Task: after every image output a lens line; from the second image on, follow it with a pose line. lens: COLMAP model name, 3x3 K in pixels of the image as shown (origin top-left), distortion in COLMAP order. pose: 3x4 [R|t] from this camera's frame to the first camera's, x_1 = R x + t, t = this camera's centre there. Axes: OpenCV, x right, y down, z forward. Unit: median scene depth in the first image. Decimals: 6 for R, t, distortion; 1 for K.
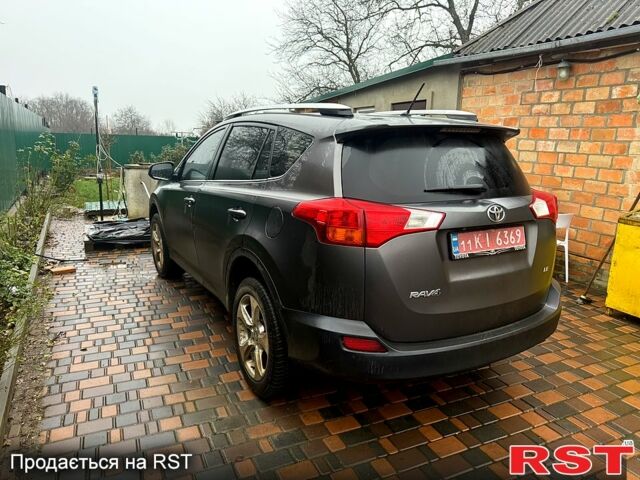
lens RADIAL K [[459.1, 0, 321.8], [0, 459.1, 240.4], [0, 0, 1]] dist [0.008146, -0.022419]
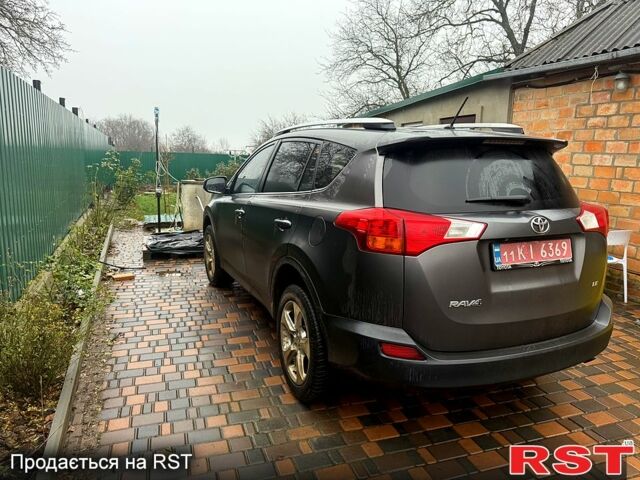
lens RADIAL K [[459.1, 0, 318.7], [0, 459.1, 243.5], [0, 0, 1]] dist [0.008146, -0.022419]
pose [[0.993743, 0.014449, -0.110751, 0.012326], [-0.017741, 0.999428, -0.028804, 0.014623], [0.110272, 0.030588, 0.993431, -0.028502]]
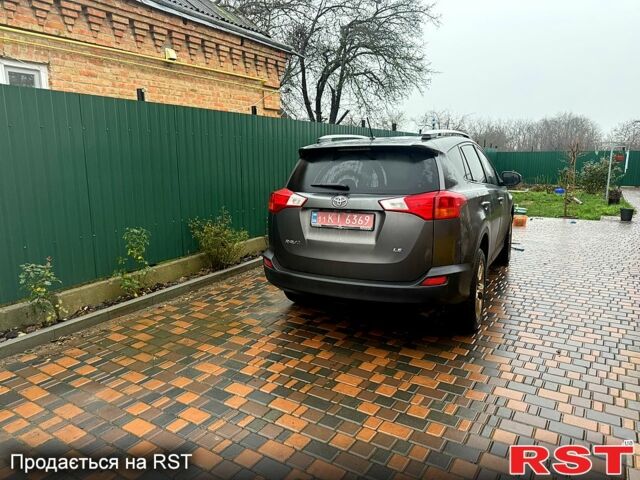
lens RADIAL K [[459.1, 0, 319.4], [0, 459.1, 240.9], [0, 0, 1]] dist [0.008146, -0.022419]
pose [[0.525088, 0.124720, -0.841860, 1.348078], [-0.153996, 0.986798, 0.050141, 0.003804], [0.836999, 0.103314, 0.537362, 0.090687]]
